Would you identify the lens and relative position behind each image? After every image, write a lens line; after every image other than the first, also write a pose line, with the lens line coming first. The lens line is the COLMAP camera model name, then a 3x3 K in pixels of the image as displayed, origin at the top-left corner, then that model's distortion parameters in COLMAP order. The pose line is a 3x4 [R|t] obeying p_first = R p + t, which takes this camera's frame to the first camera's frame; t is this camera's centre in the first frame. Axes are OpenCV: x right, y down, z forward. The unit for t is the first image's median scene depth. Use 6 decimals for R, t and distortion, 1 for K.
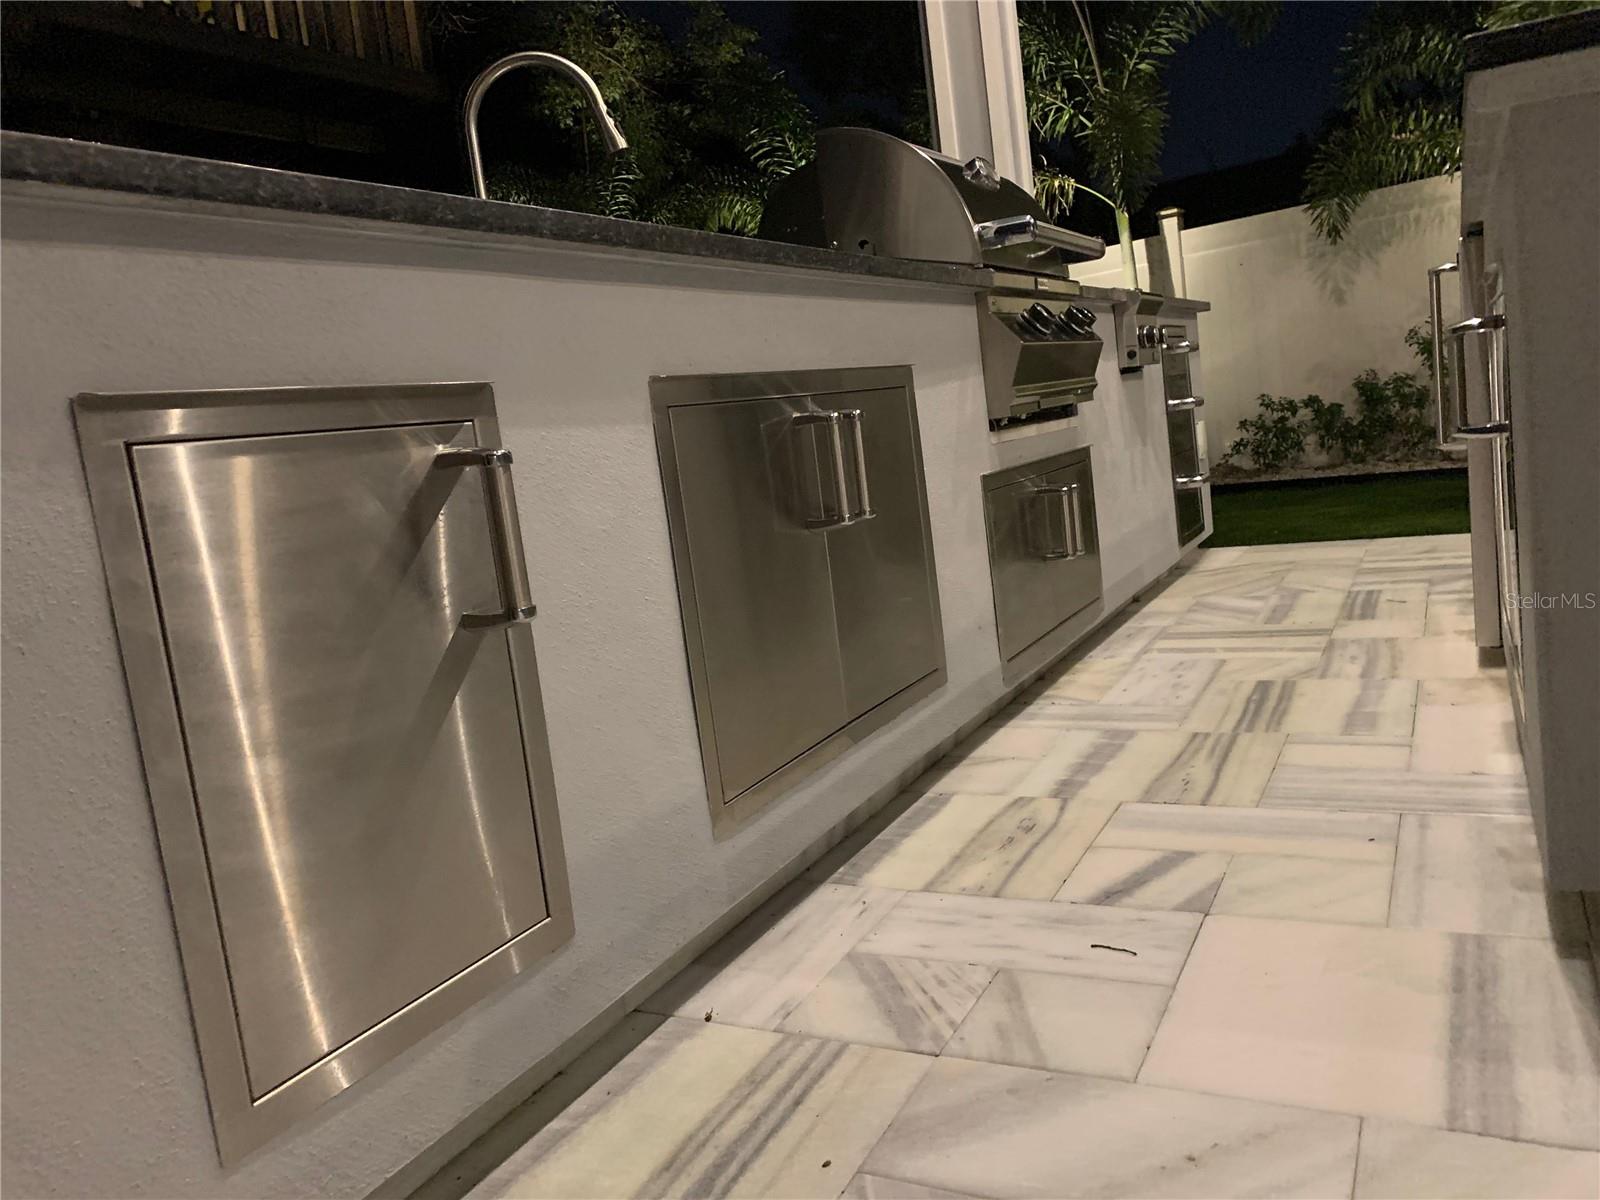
lens RADIAL K [[1234.5, 0, 808.6], [0, 1234.5, 585.0], [0, 0, 1]] dist [0.071518, -0.076896]
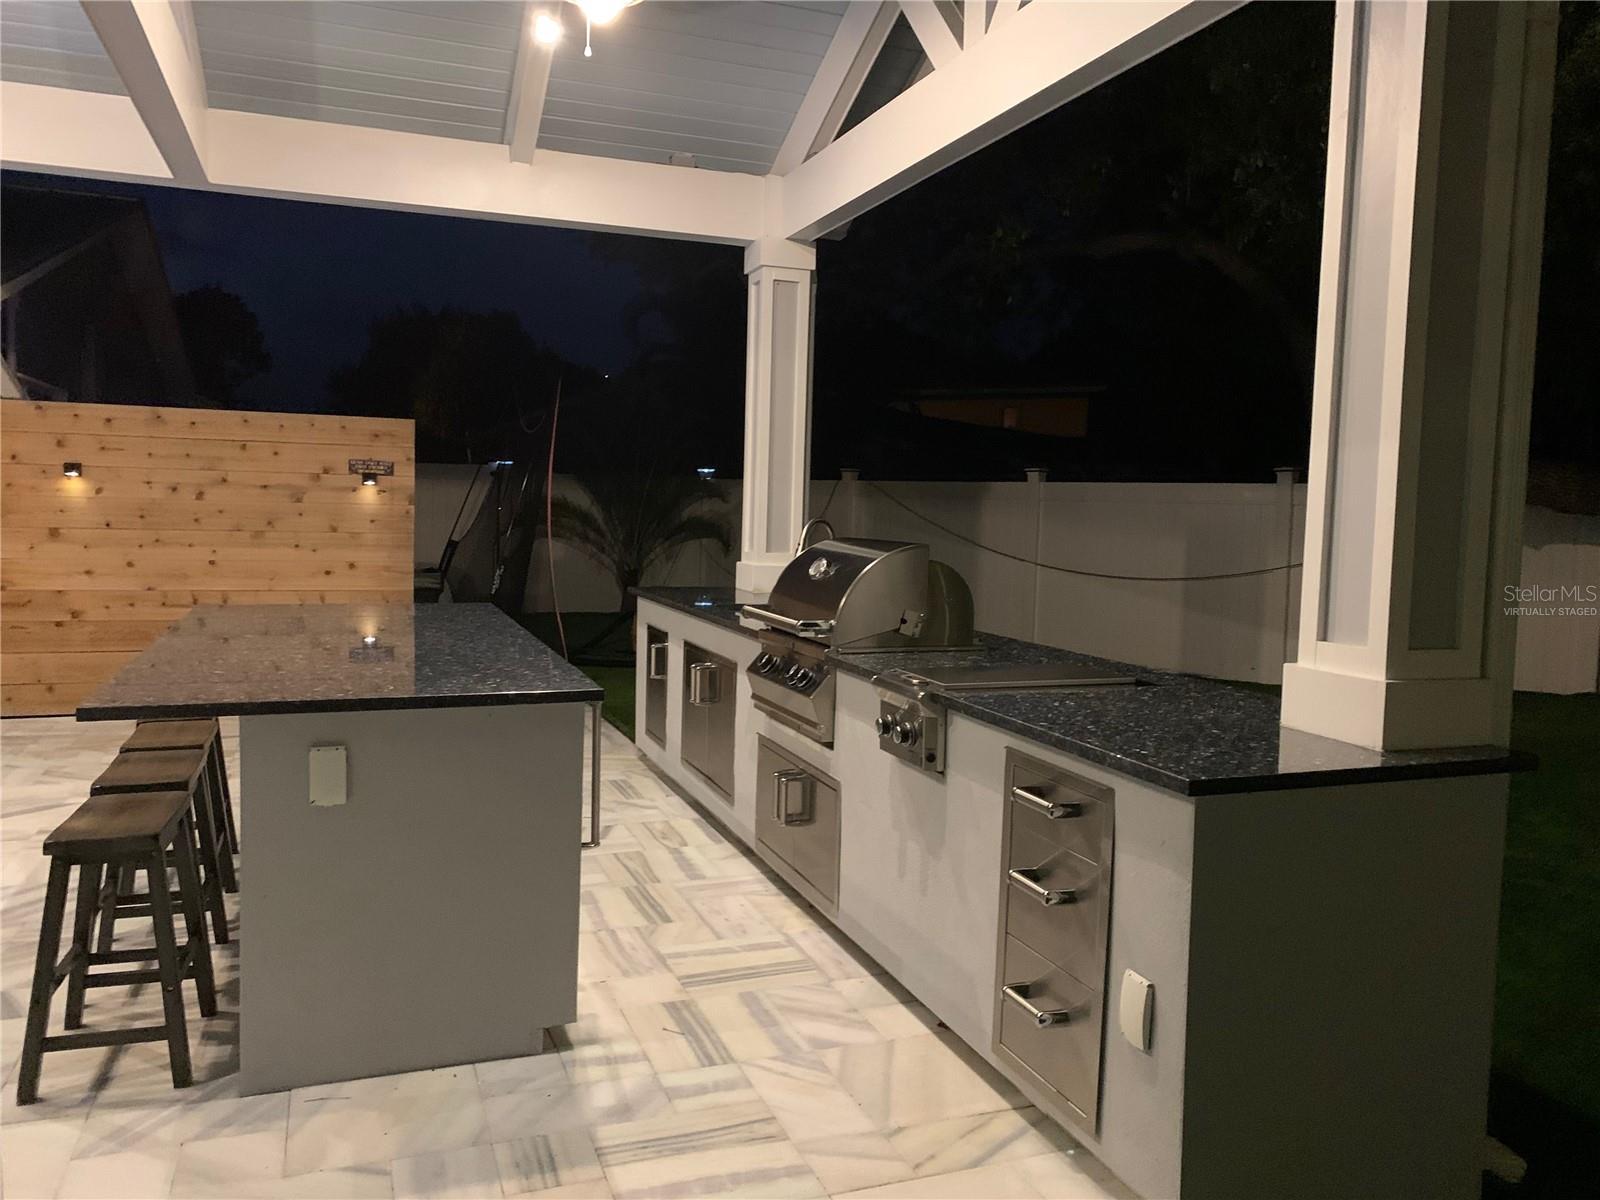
lens RADIAL K [[1221.8, 0, 800.0], [0, 1221.8, 600.0], [0, 0, 1]] dist [0.063370, -0.077057]
pose [[-0.671247, 0.169939, -0.721491, 1.568798], [-0.035539, 0.964866, 0.260327, -0.862256], [0.740382, 0.200385, -0.641624, 2.462648]]
